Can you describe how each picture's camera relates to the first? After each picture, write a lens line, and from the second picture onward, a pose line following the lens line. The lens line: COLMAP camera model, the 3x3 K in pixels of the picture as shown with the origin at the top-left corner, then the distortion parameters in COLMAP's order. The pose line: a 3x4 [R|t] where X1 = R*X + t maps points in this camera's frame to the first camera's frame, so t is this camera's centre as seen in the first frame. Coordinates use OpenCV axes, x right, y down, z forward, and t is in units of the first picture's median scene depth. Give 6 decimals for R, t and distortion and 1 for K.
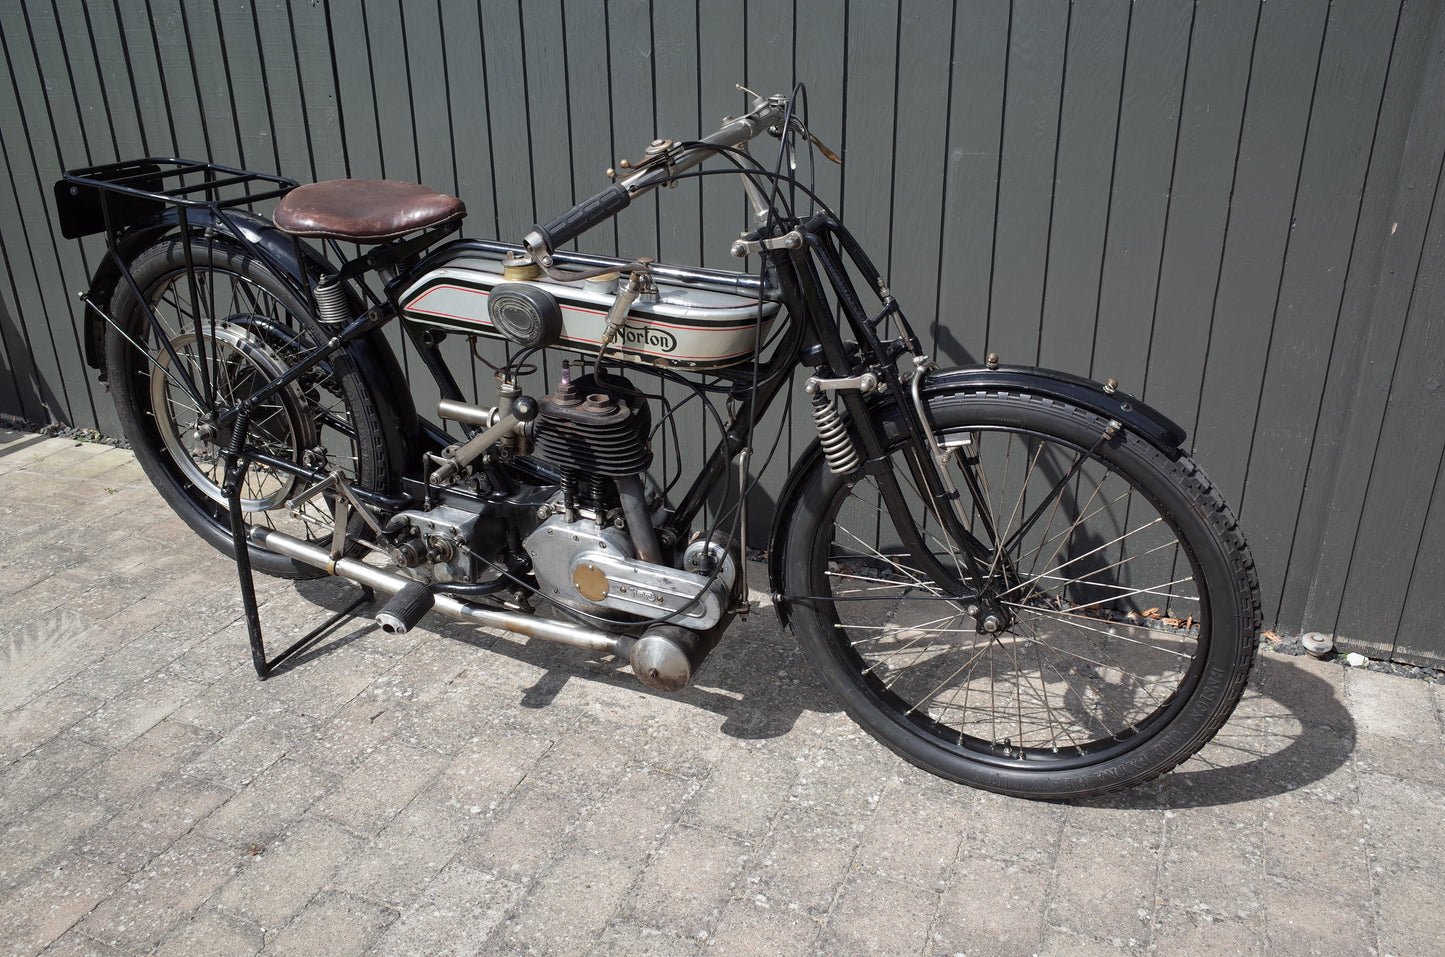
lens RADIAL K [[1135.2, 0, 713.0], [0, 1135.2, 475.0], [0, 0, 1]] dist [-0.066784, 0.073078]
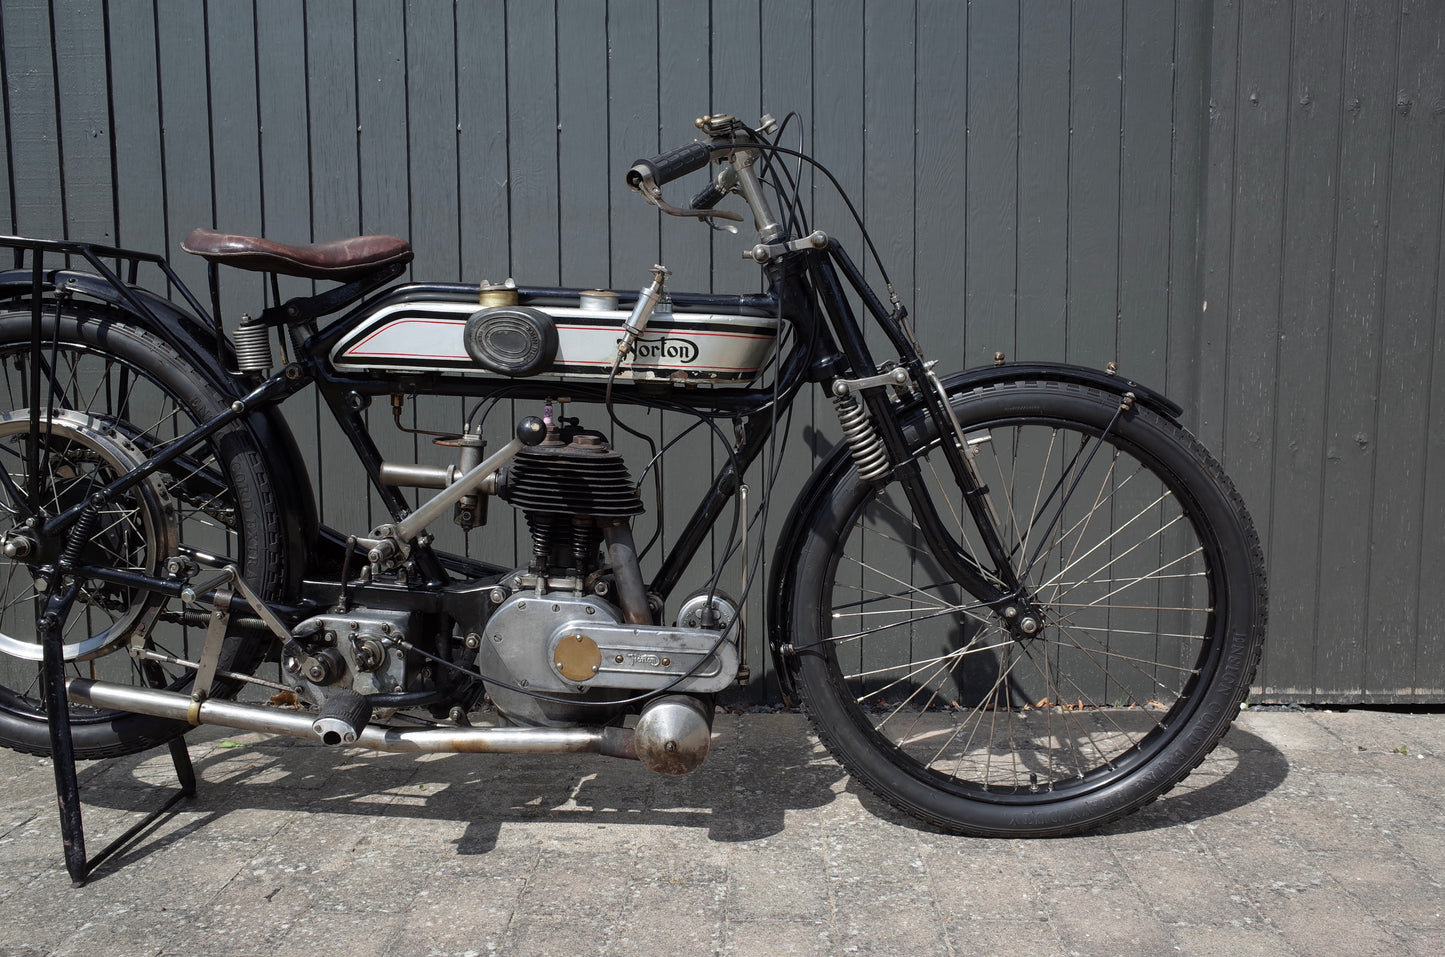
lens RADIAL K [[1161.3, 0, 713.9], [0, 1161.3, 475.3], [0, 0, 1]] dist [-0.069500, 0.078727]
pose [[0.932782, -0.026459, 0.359469, -0.329105], [0.132308, 0.952817, -0.273191, 0.220647], [-0.335280, 0.302389, 0.892271, 0.141674]]
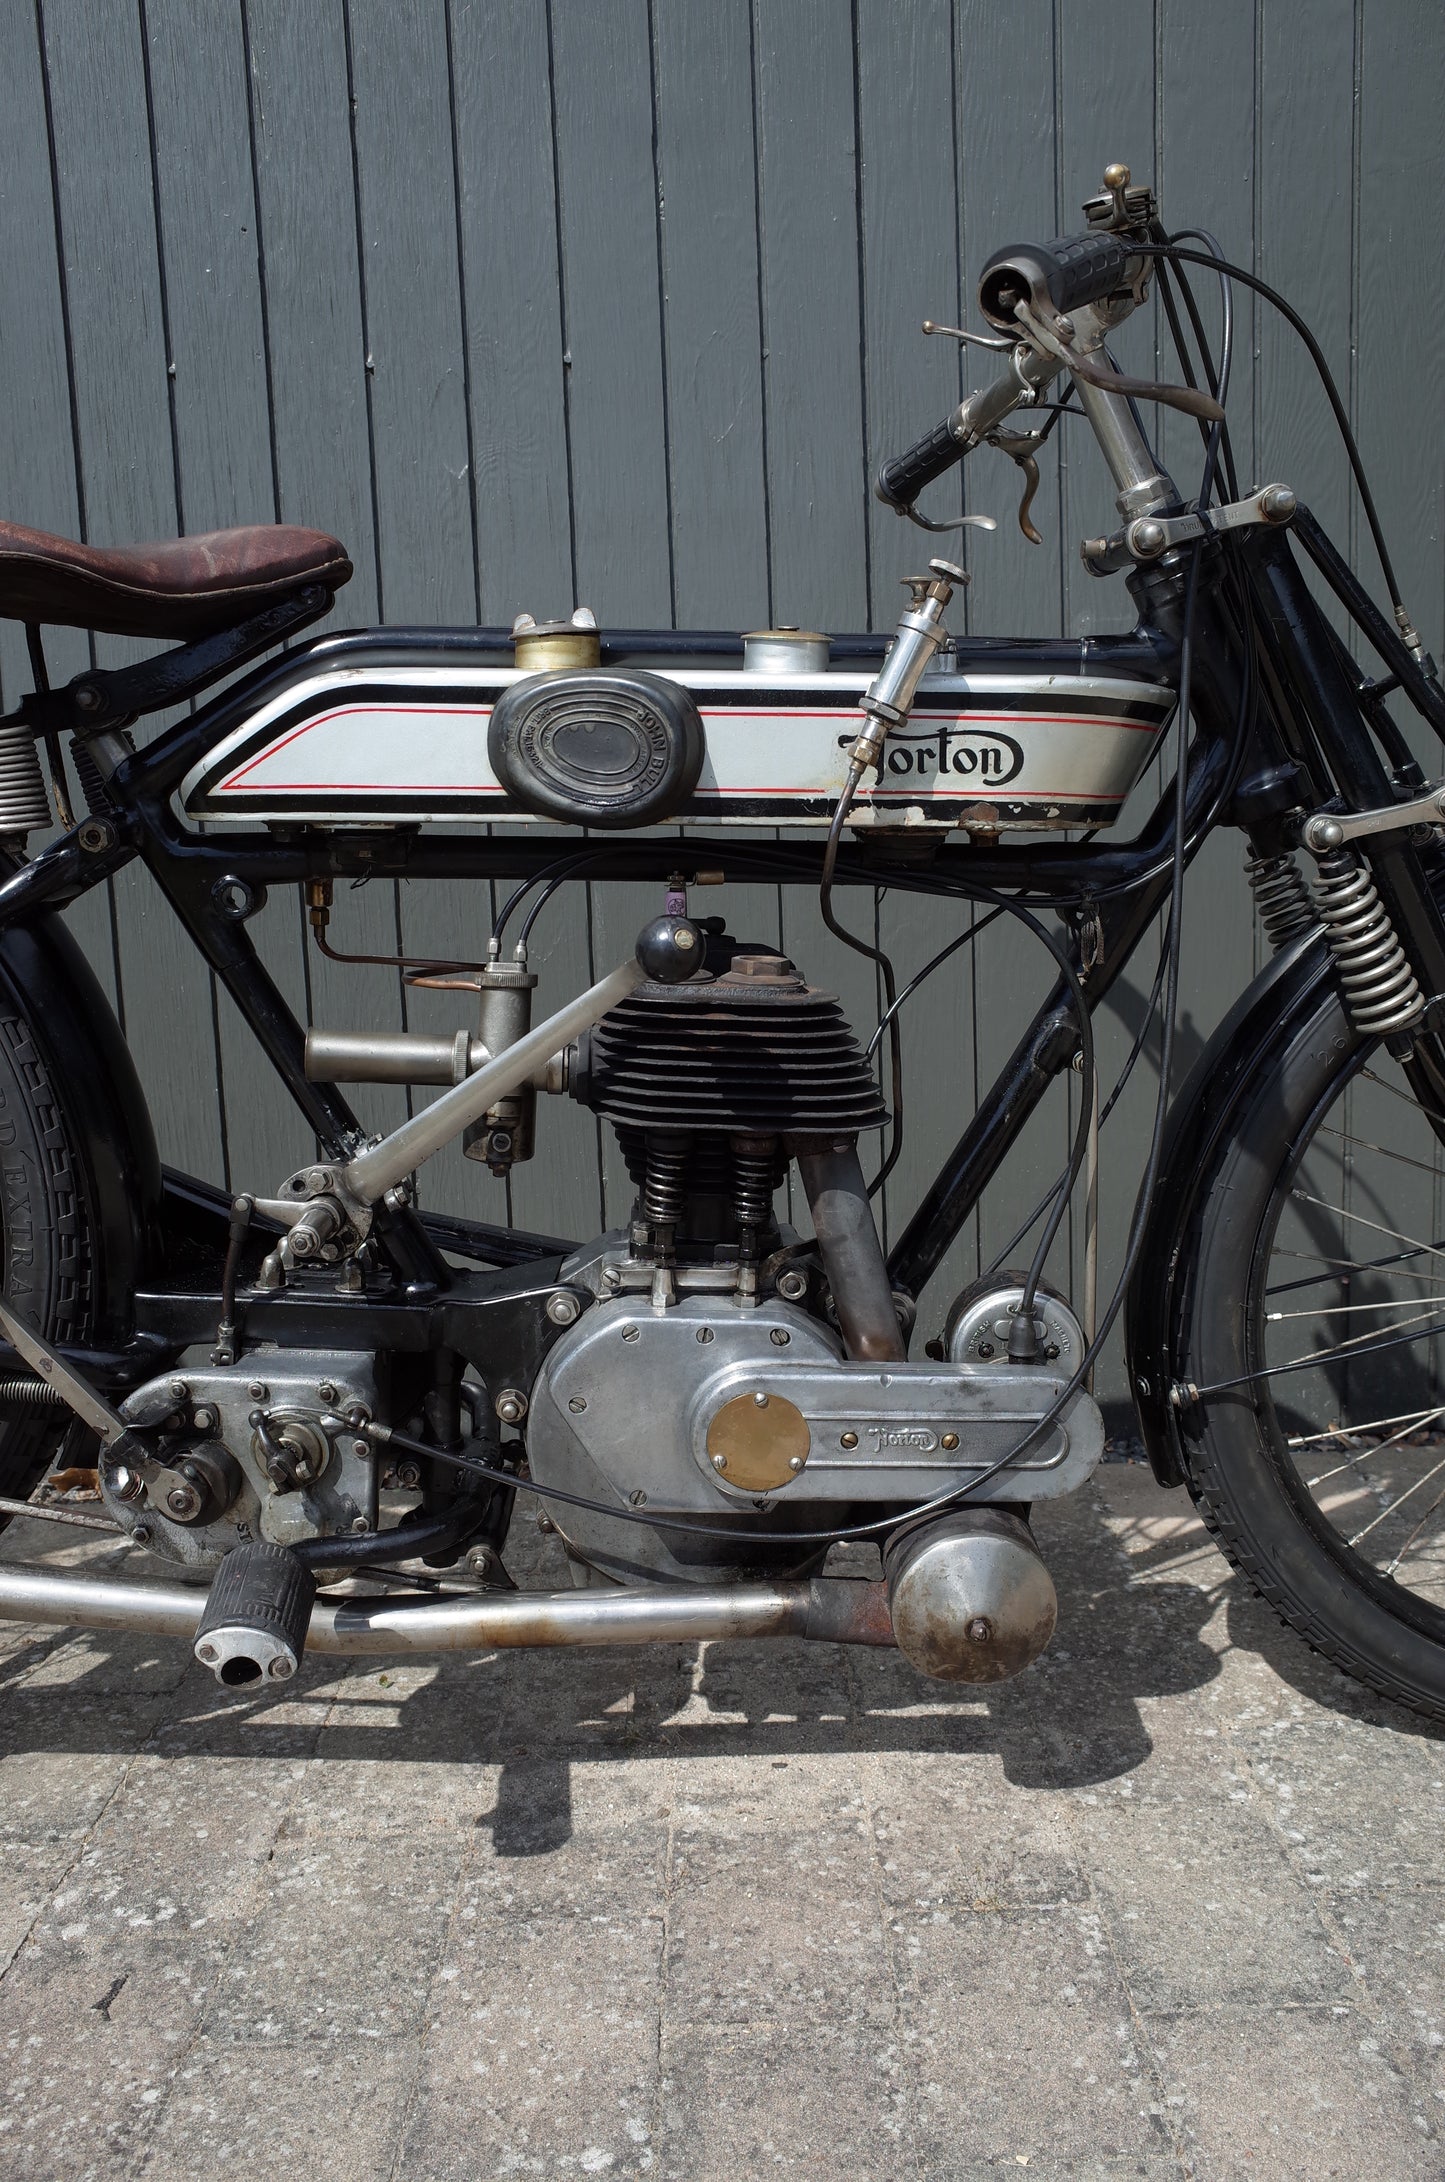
lens RADIAL K [[1719.7, 0, 728.3], [0, 1719.7, 1079.9], [0, 0, 1]] dist [-0.066280, 0.071511]
pose [[0.915001, -0.074862, 0.396445, -0.350311], [0.177232, 0.957329, -0.228277, 0.110670], [-0.362439, 0.279137, 0.889225, 0.445846]]
